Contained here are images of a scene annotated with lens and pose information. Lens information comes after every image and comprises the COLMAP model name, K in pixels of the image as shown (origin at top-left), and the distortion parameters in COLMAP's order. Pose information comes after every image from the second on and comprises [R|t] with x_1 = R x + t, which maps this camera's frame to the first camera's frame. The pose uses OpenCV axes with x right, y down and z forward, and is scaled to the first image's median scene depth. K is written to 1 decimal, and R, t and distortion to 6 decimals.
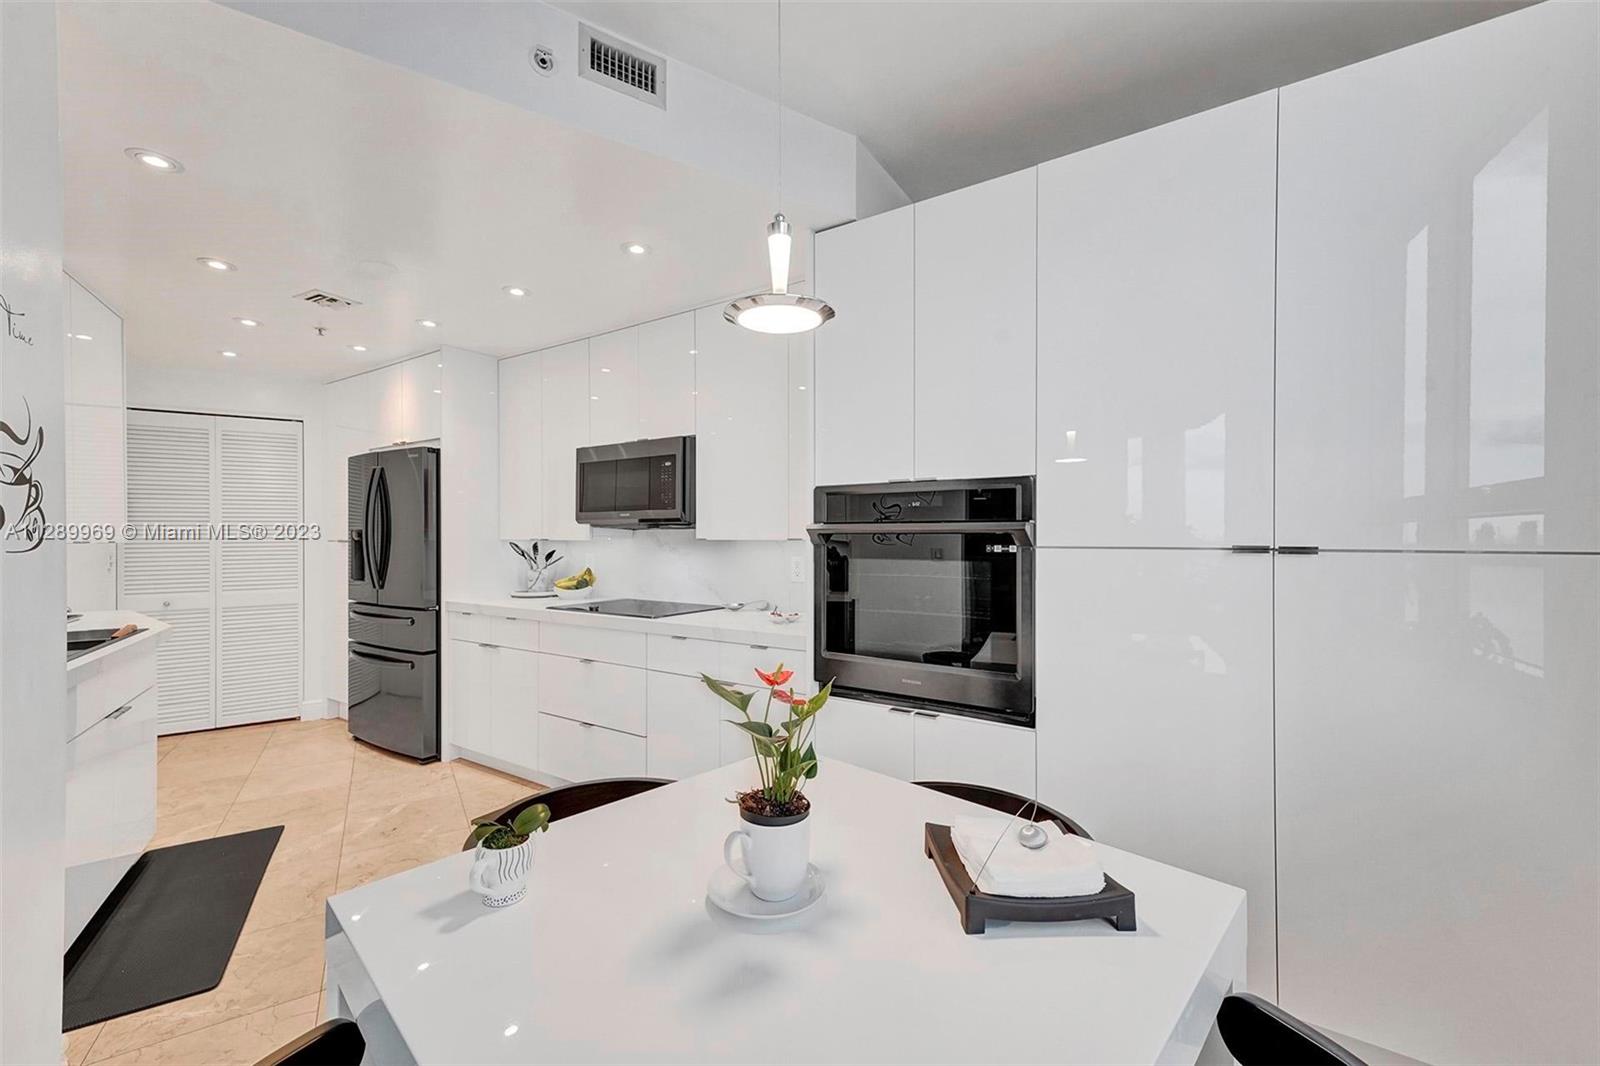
lens RADIAL K [[638.3, 0, 800.8], [0, 638.3, 540.3], [0, 0, 1]] dist [0.015964, 0.000071]
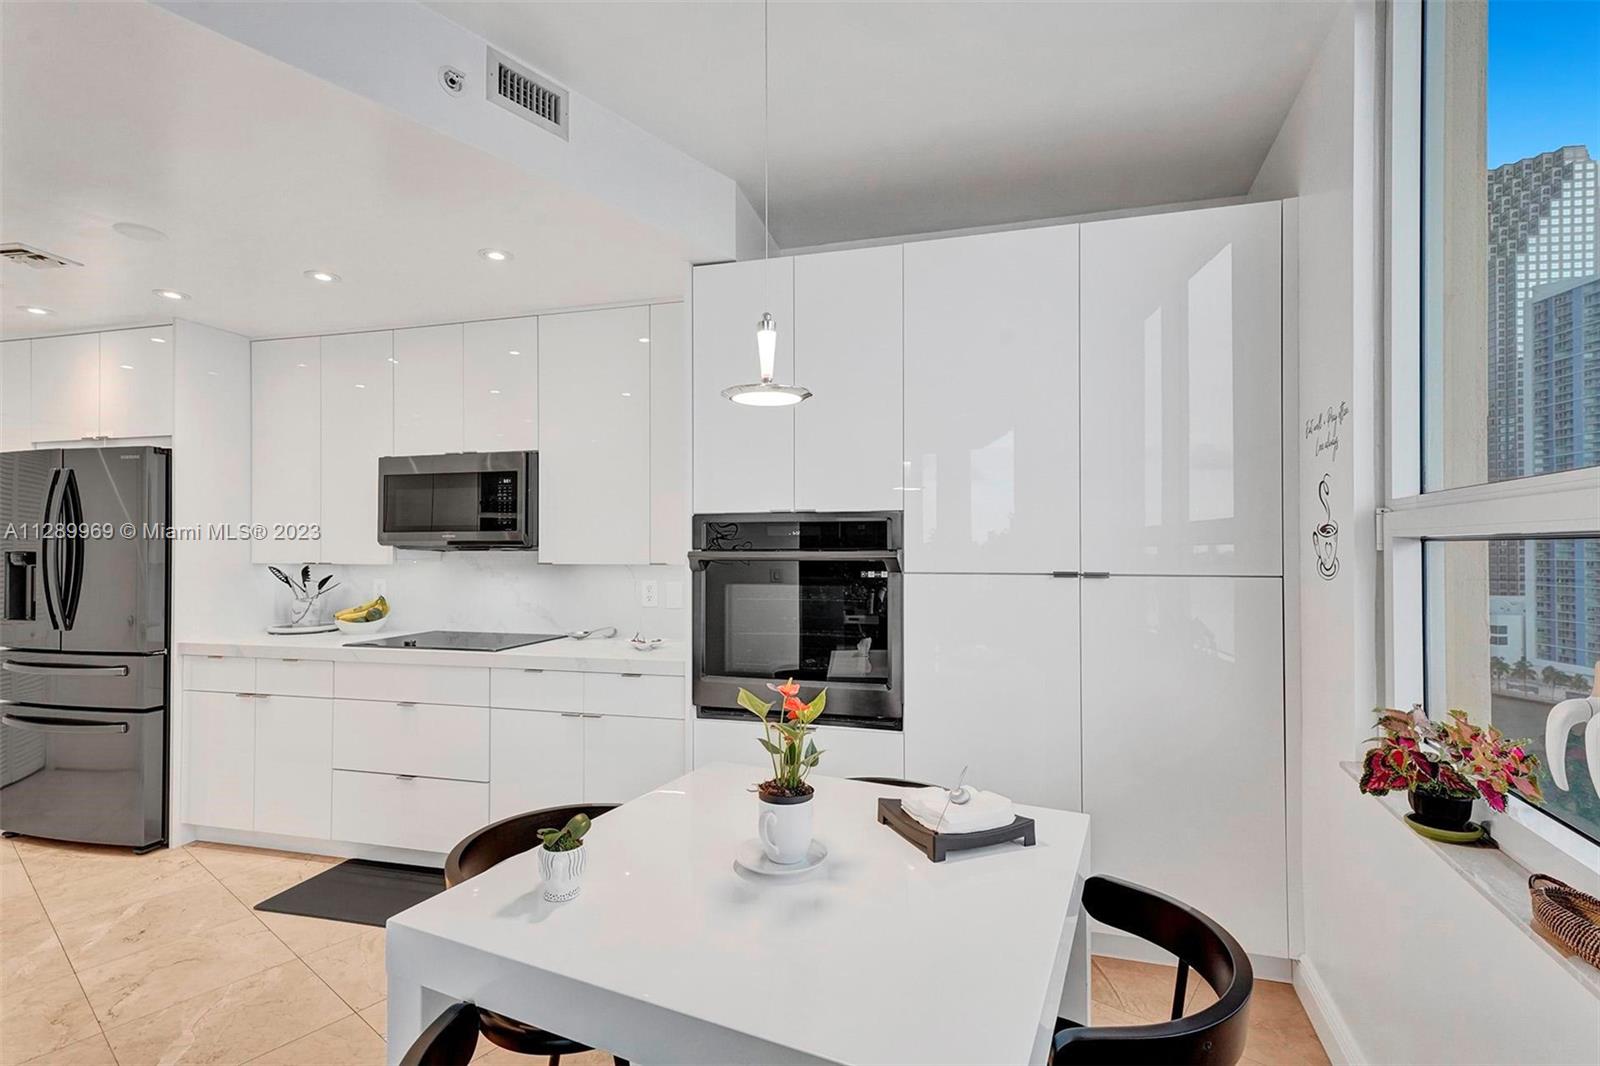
lens RADIAL K [[722.4, 0, 795.0], [0, 722.4, 545.6], [0, 0, 1]] dist [0.017505, -0.000588]
pose [[0.951072, -0.000134, 0.308970, -0.144506], [0.003001, 0.999957, -0.008805, -0.018215], [-0.308955, 0.009302, 0.951031, -0.115953]]
